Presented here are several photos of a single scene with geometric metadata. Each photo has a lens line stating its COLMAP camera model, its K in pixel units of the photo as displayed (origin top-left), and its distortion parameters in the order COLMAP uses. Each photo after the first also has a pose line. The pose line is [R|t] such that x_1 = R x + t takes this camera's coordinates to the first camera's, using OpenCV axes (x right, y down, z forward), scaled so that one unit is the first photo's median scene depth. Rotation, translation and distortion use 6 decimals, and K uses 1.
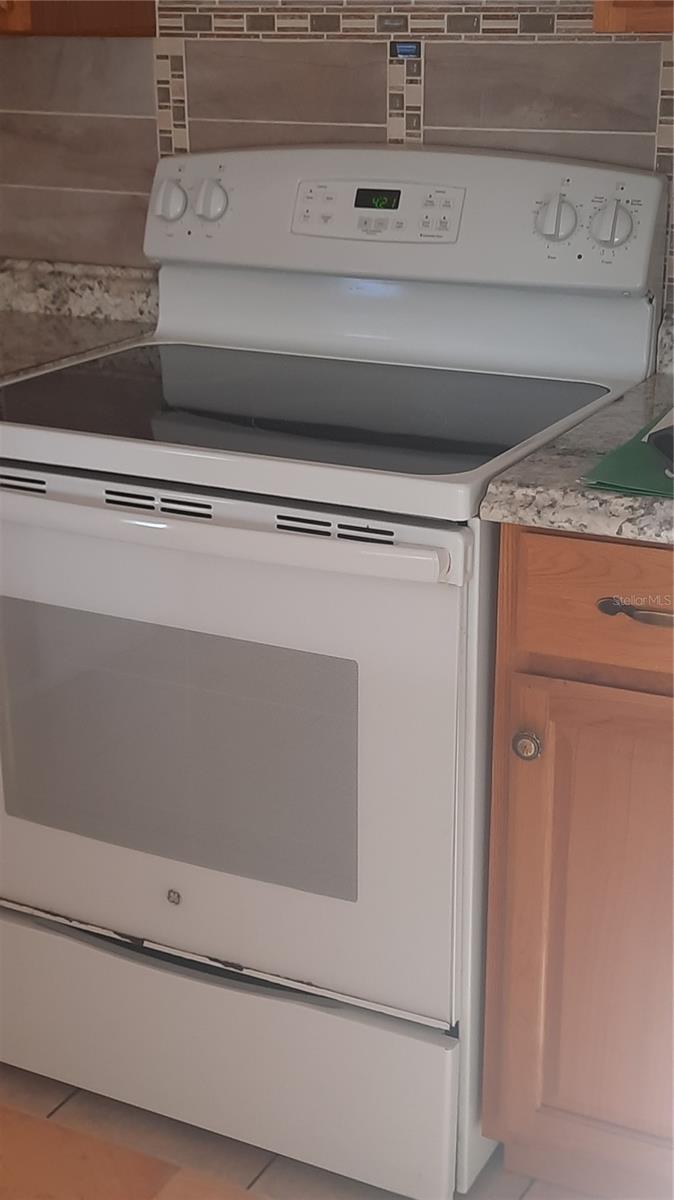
lens RADIAL K [[1739.4, 0, 334.7], [0, 1739.4, 604.6], [0, 0, 1]] dist [0.191802, -0.684826]
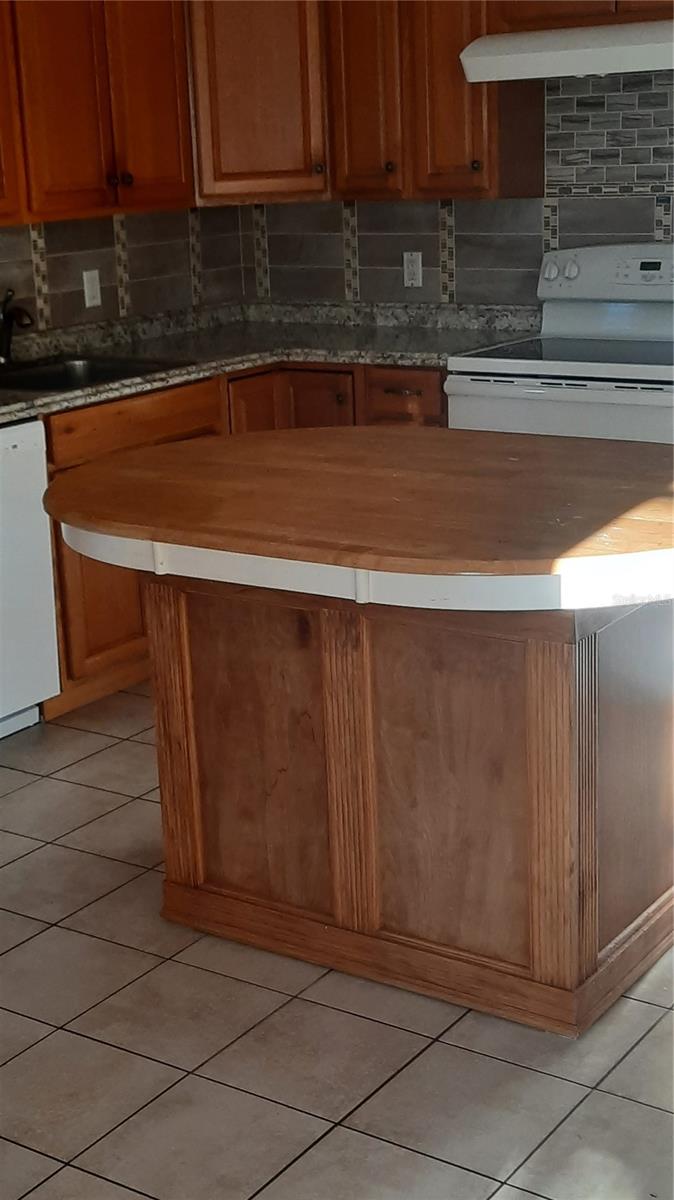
lens RADIAL K [[1739.4, 0, 334.7], [0, 1739.4, 604.6], [0, 0, 1]] dist [0.191802, -0.684826]
pose [[0.993244, -0.000380, -0.116044, -0.108092], [-0.007392, 0.997757, -0.066533, 0.327072], [0.115809, 0.066941, 0.991013, -1.151103]]
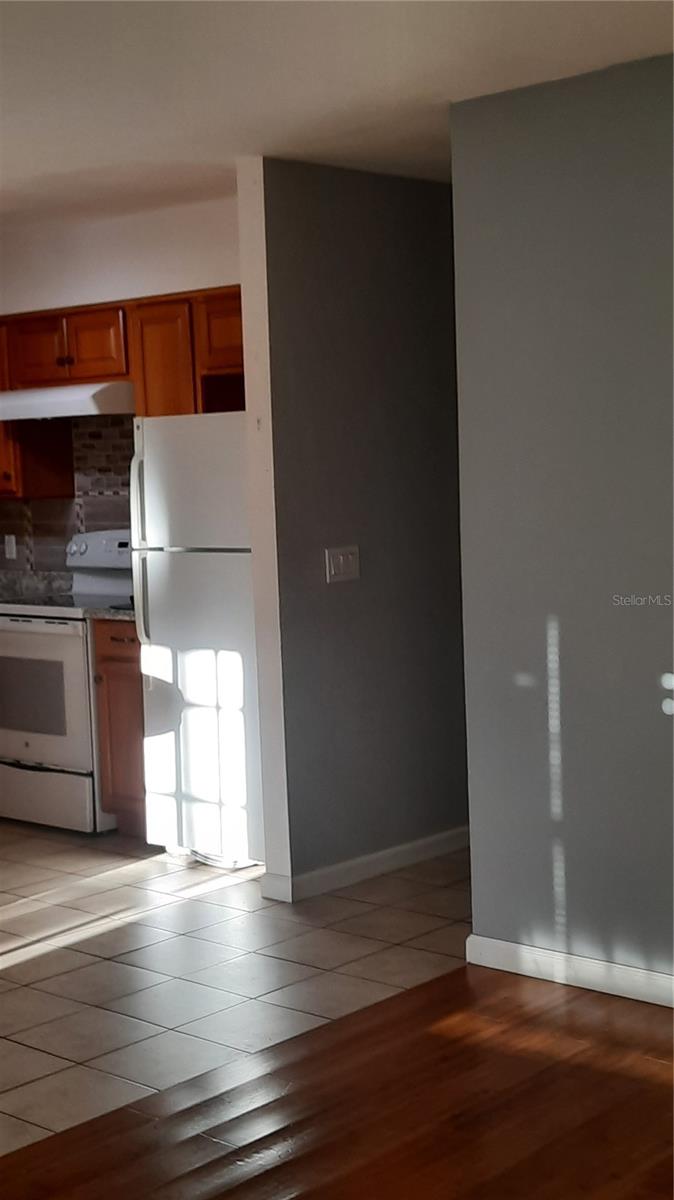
lens RADIAL K [[1739.4, 0, 334.7], [0, 1739.4, 604.6], [0, 0, 1]] dist [0.191802, -0.684826]
pose [[0.969791, -0.003774, -0.243909, 1.102264], [-0.055717, 0.970022, -0.236543, 0.568120], [0.237489, 0.242988, 0.940508, -1.757611]]
